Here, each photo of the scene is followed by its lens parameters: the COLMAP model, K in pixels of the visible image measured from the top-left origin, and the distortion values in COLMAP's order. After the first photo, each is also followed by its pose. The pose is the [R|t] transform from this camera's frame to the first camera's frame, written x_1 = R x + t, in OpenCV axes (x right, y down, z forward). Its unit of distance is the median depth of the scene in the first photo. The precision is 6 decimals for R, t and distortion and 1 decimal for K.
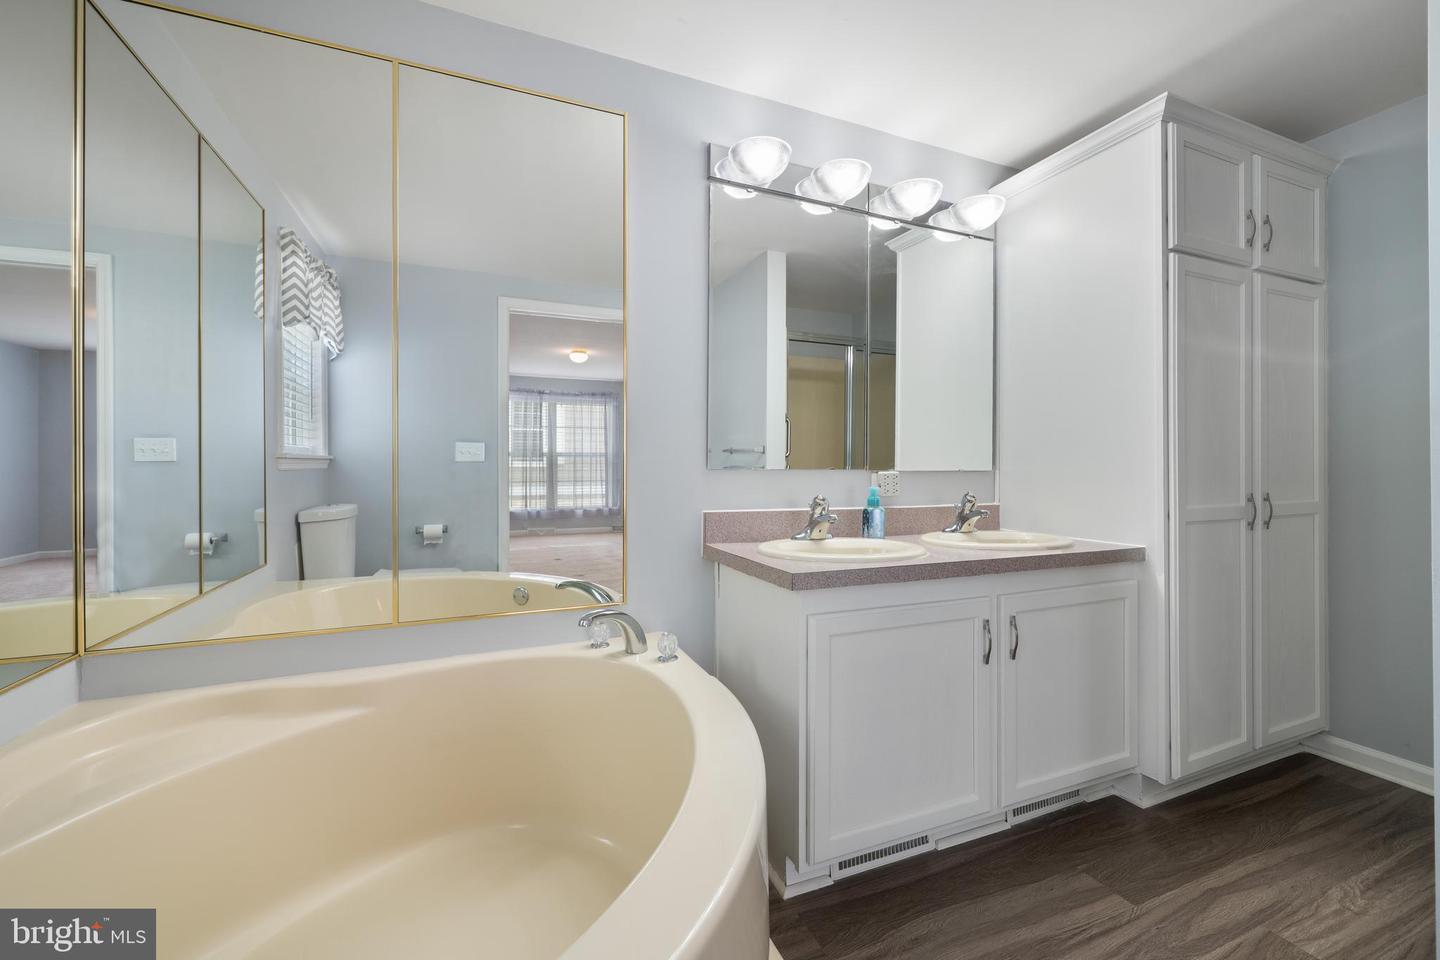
lens RADIAL K [[575.1, 0, 721.7], [0, 575.1, 470.0], [0, 0, 1]] dist [-0.000287, -0.000072]
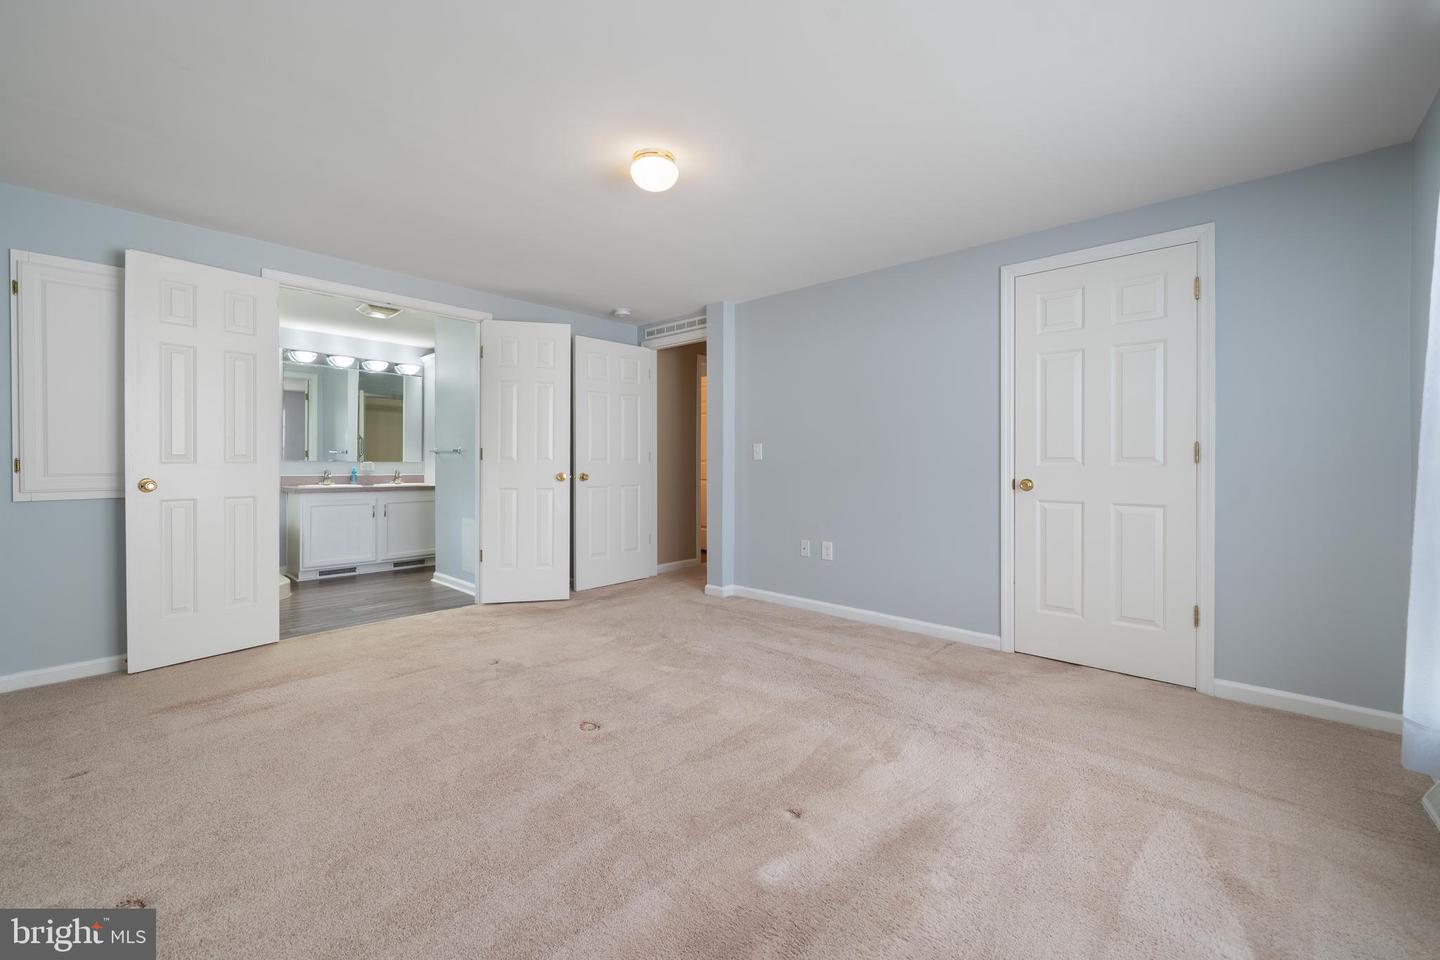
lens RADIAL K [[575.1, 0, 721.7], [0, 575.1, 470.0], [0, 0, 1]] dist [-0.000287, -0.000072]
pose [[0.909909, 0.007850, 0.414735, 0.725357], [-0.013489, 0.999852, 0.010671, -0.012959], [-0.414590, -0.015304, 0.909880, -2.388678]]
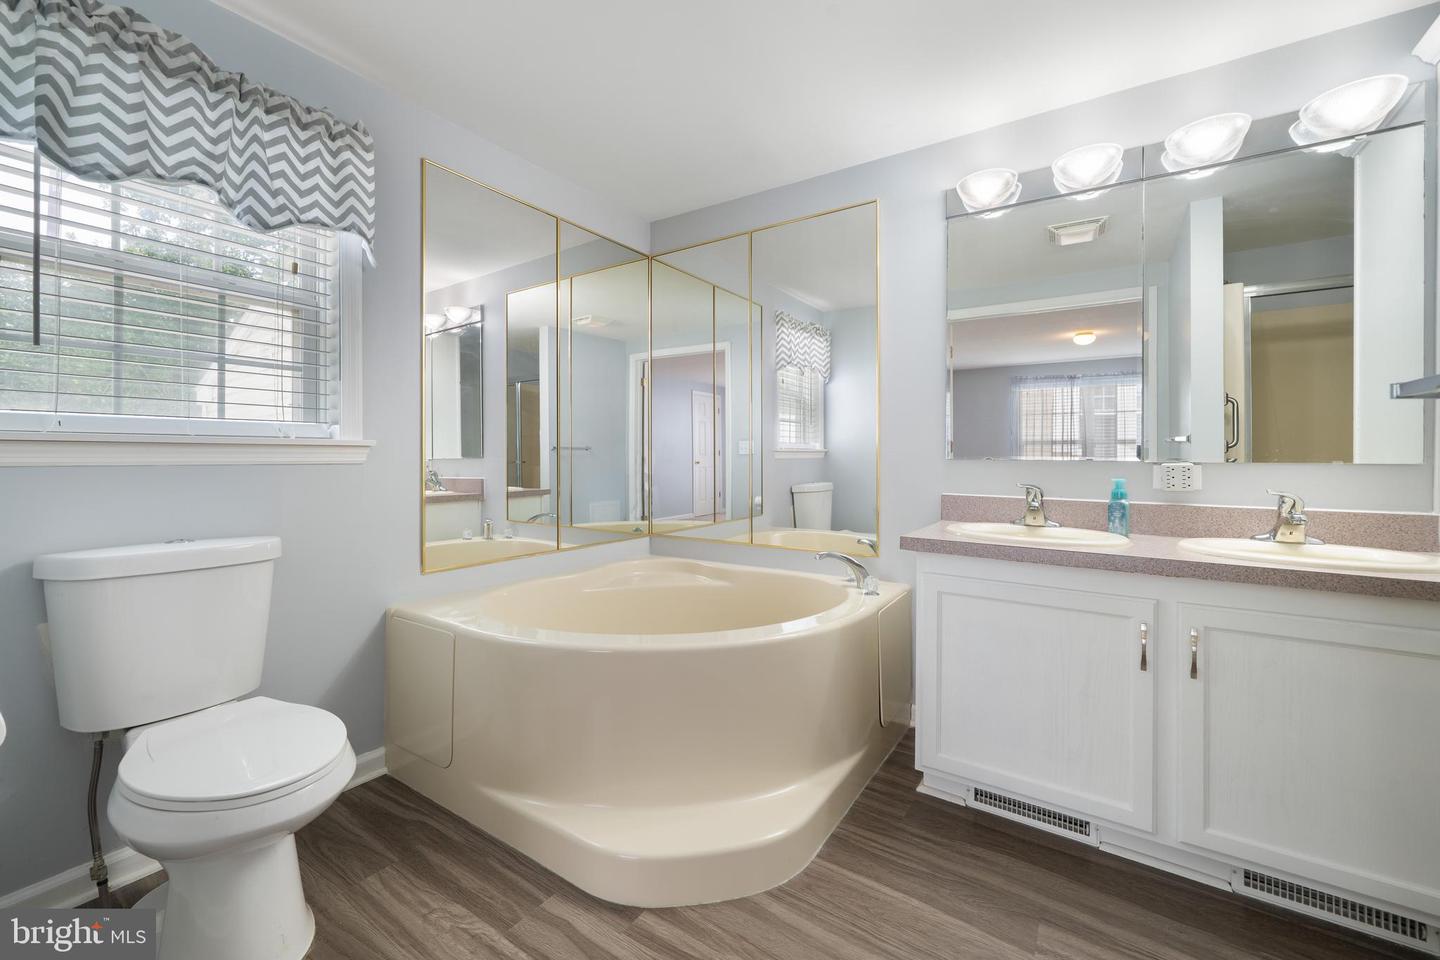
lens RADIAL K [[575.1, 0, 721.7], [0, 575.1, 470.0], [0, 0, 1]] dist [-0.000287, -0.000072]
pose [[0.557190, 0.018883, -0.830170, 0.653446], [-0.002360, 0.999773, 0.021156, -0.003163], [0.830382, -0.009829, 0.557108, -0.059950]]
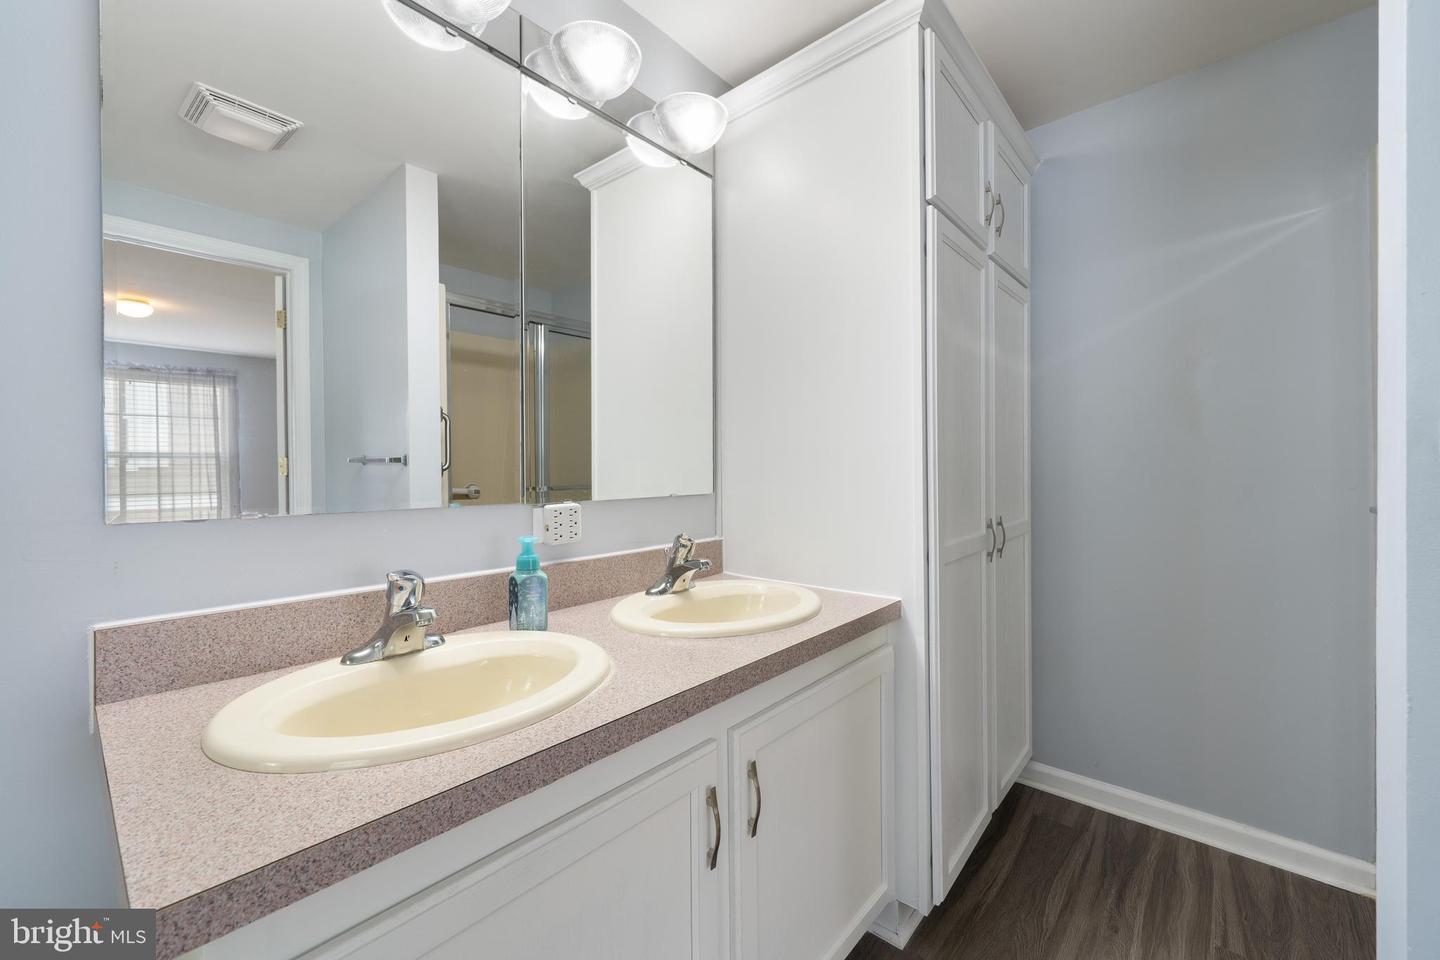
lens RADIAL K [[575.1, 0, 721.7], [0, 575.1, 470.0], [0, 0, 1]] dist [-0.000287, -0.000072]
pose [[0.893622, -0.011928, 0.448662, 0.173180], [0.009593, 0.999926, 0.007476, -0.037689], [-0.448718, -0.002377, 0.893670, 0.387353]]
